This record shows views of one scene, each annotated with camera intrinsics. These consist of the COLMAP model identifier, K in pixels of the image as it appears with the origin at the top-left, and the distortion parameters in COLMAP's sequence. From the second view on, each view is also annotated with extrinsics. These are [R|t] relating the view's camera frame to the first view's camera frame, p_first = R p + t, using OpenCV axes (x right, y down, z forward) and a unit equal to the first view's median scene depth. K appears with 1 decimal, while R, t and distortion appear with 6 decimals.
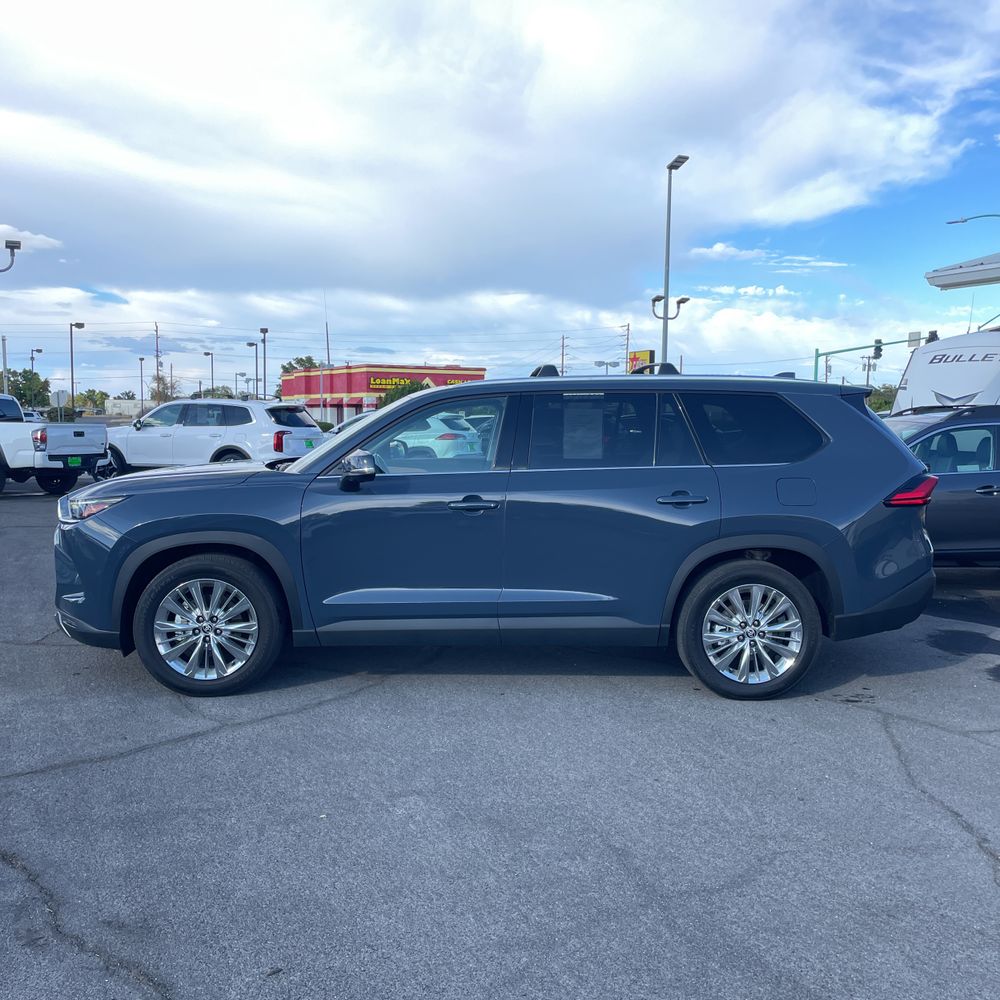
lens RADIAL K [[1009.7, 0, 490.1], [0, 1009.7, 500.2], [0, 0, 1]] dist [0.104711, -0.165284]
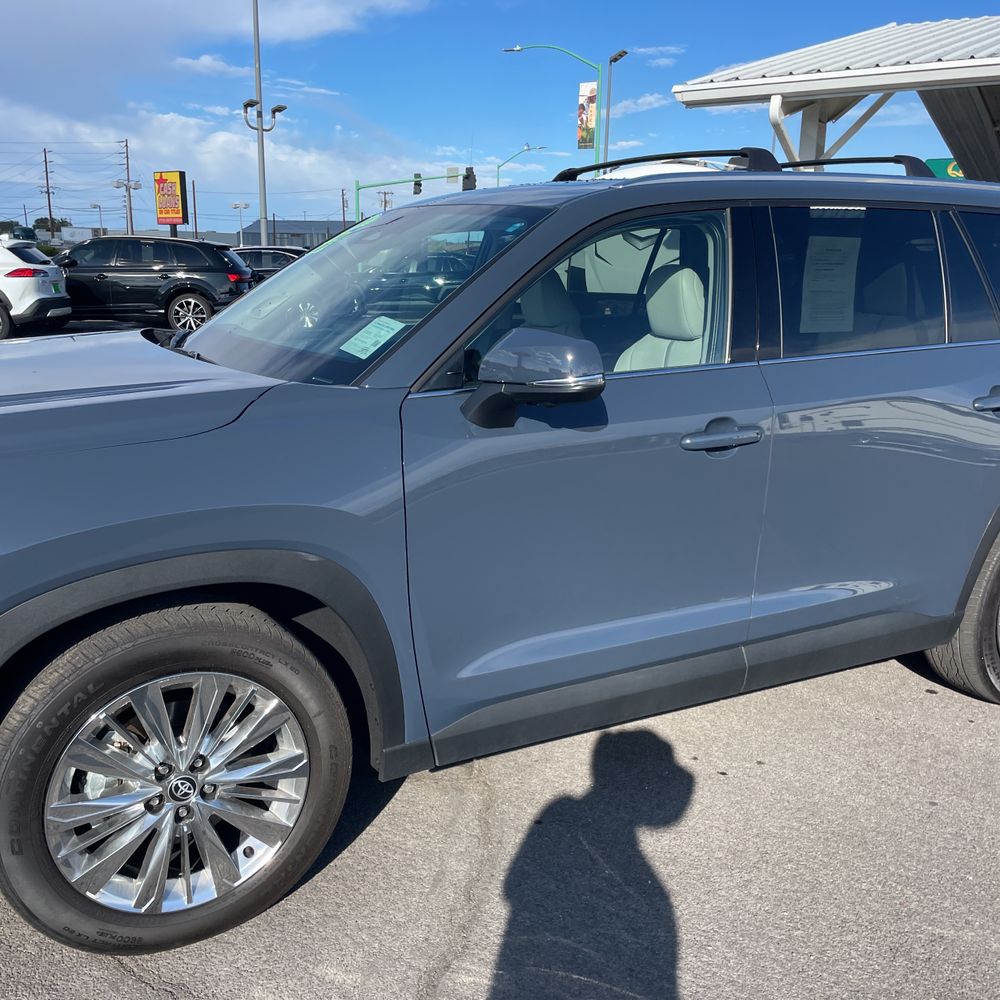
lens RADIAL K [[1003.5, 0, 491.5], [0, 1003.5, 520.1], [0, 0, 1]] dist [0.100883, -0.127534]
pose [[0.887613, -0.106382, 0.448136, -0.111527], [0.025847, 0.982933, 0.182141, -0.015773], [-0.459864, -0.150088, 0.875214, 0.201409]]
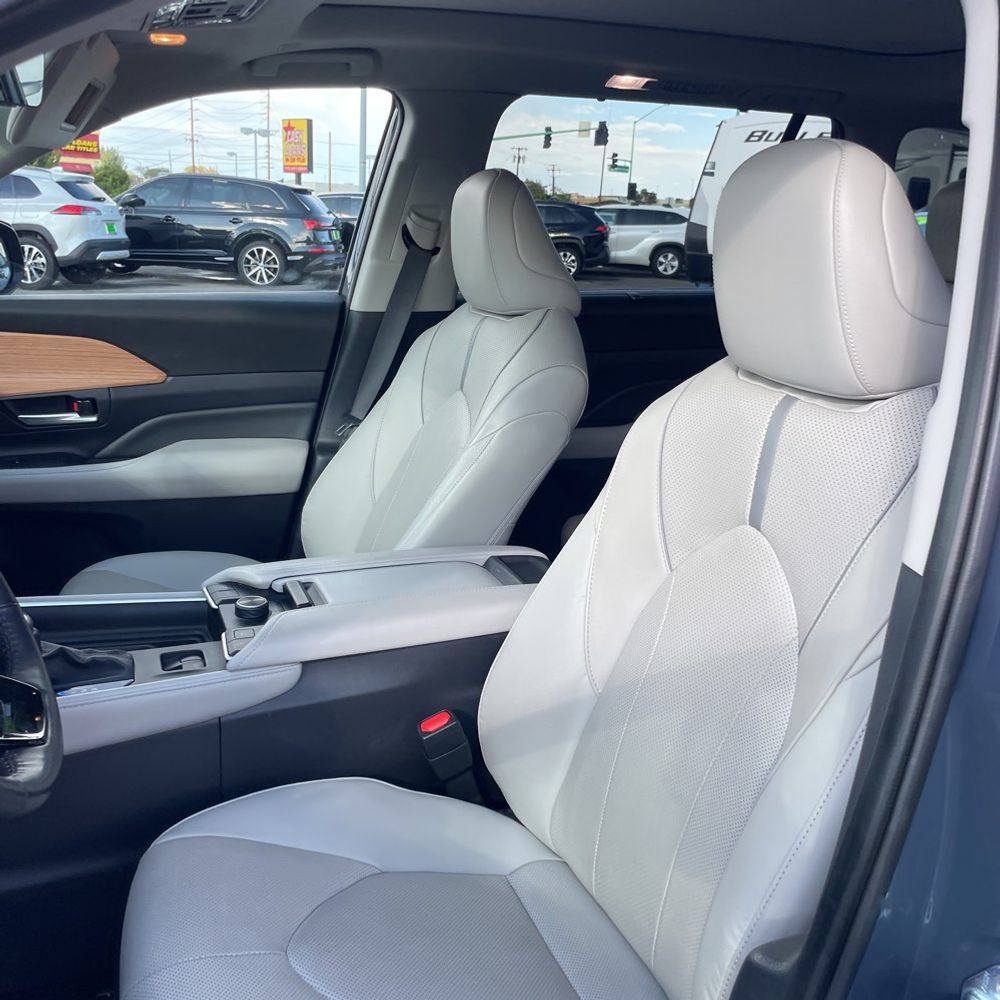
lens RADIAL K [[1003.5, 0, 506.0], [0, 1003.5, 497.2], [0, 0, 1]] dist [0.065359, -0.030631]
pose [[0.933972, -0.055804, 0.352962, -0.026738], [-0.016193, 0.980108, 0.197803, -0.018687], [-0.356979, -0.190458, 0.914490, 0.311268]]
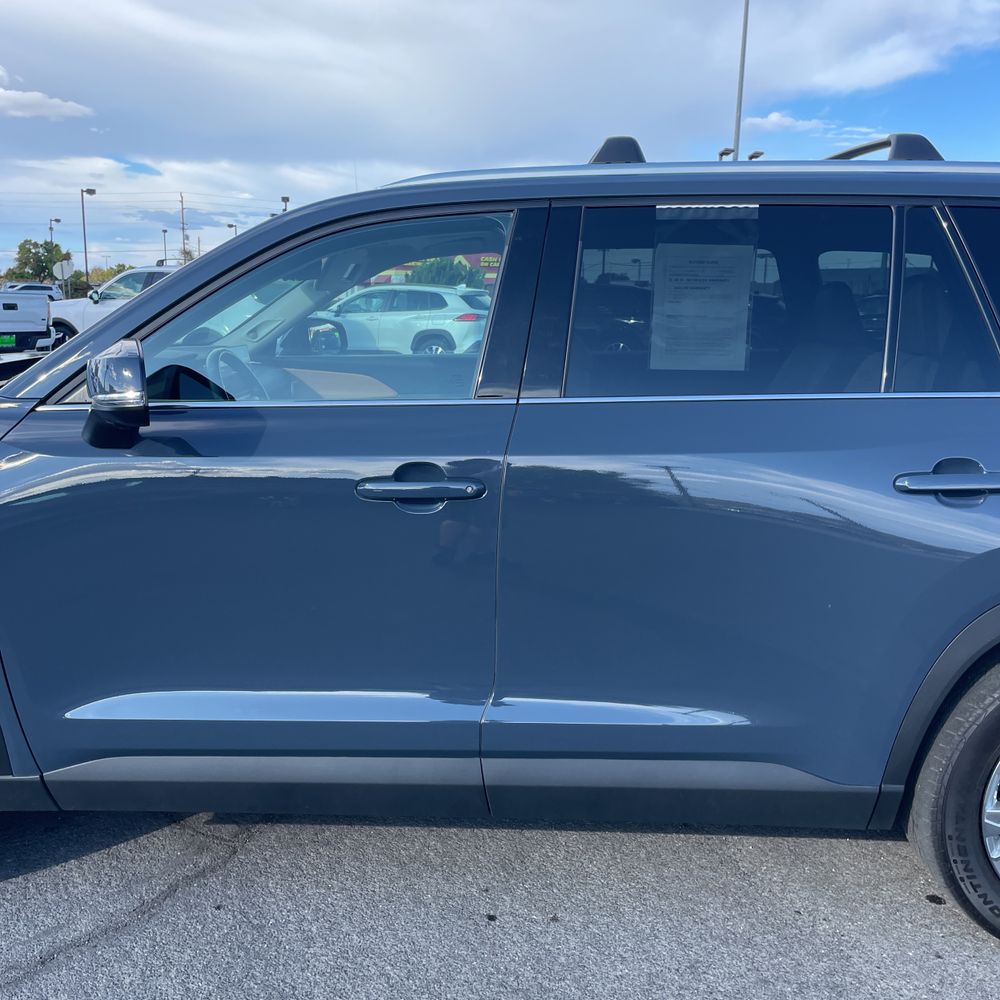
lens RADIAL K [[1009.7, 0, 490.1], [0, 1009.7, 500.2], [0, 0, 1]] dist [0.104711, -0.165284]
pose [[0.999257, 0.019075, -0.033497, 0.007727], [-0.015128, 0.993323, 0.114372, -0.011753], [0.035455, -0.113780, 0.992873, 0.198654]]
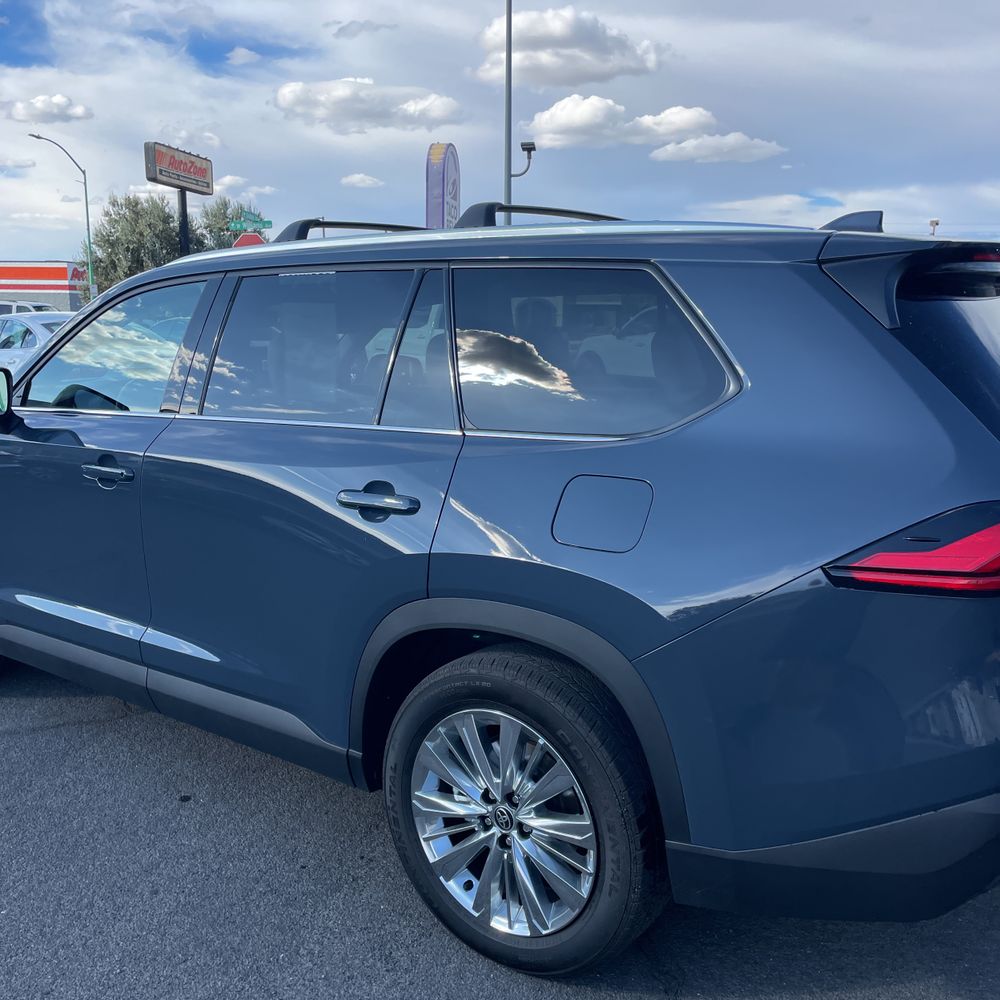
lens RADIAL K [[1009.7, 0, 490.1], [0, 1009.7, 500.2], [0, 0, 1]] dist [0.104711, -0.165284]
pose [[0.790663, 0.110034, -0.602283, 0.167602], [-0.055474, 0.992547, 0.108508, -0.017770], [0.609734, -0.052382, 0.790874, 0.218536]]
